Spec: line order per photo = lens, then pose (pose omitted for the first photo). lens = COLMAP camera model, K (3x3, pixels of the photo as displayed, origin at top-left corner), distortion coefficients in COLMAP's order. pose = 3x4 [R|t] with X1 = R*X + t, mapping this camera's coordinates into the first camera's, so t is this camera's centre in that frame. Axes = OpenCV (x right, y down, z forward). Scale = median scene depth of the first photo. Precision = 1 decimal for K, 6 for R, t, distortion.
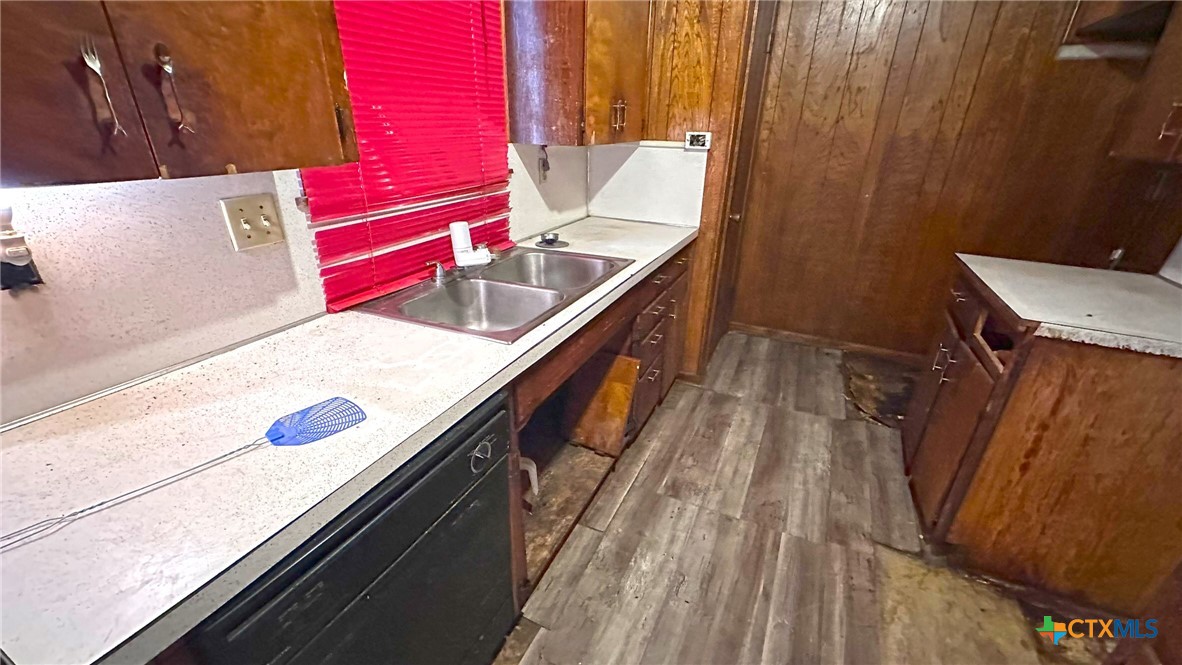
lens RADIAL K [[473.5, 0, 590.2], [0, 473.5, 332.2], [0, 0, 1]] dist [-0.001306, -0.000112]
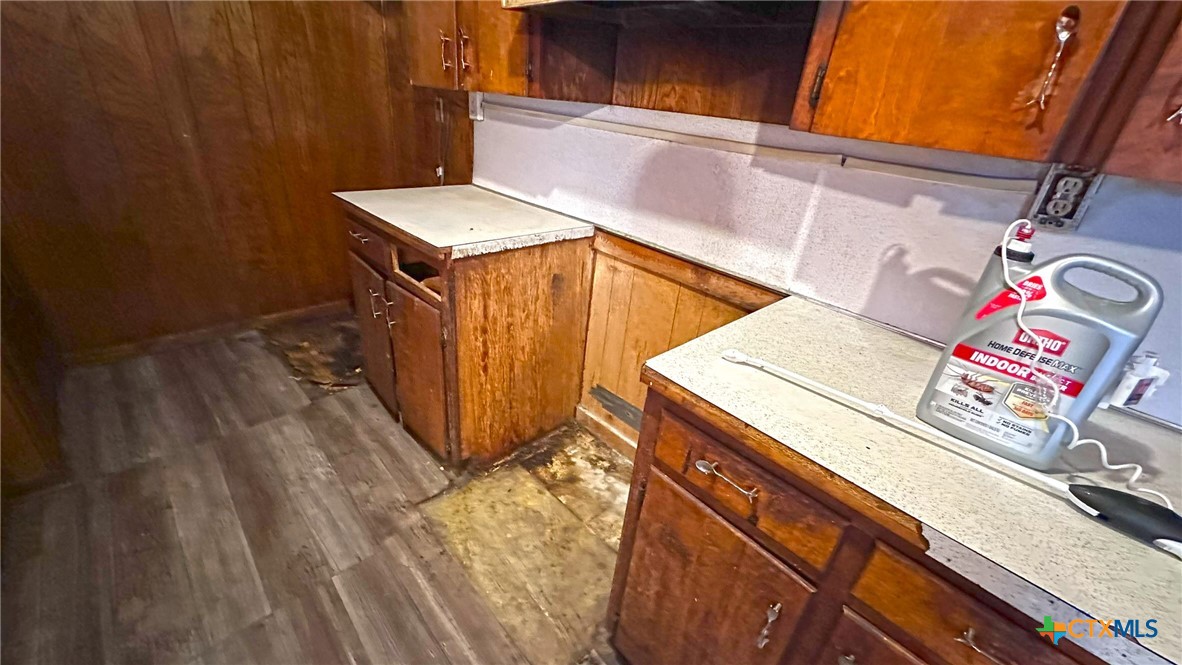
lens RADIAL K [[473.5, 0, 590.2], [0, 473.5, 332.2], [0, 0, 1]] dist [-0.001306, -0.000112]
pose [[0.349896, -0.413807, 0.840438, 0.064099], [0.310471, 0.897668, 0.312728, -0.063813], [-0.883844, 0.151509, 0.442566, 0.212463]]
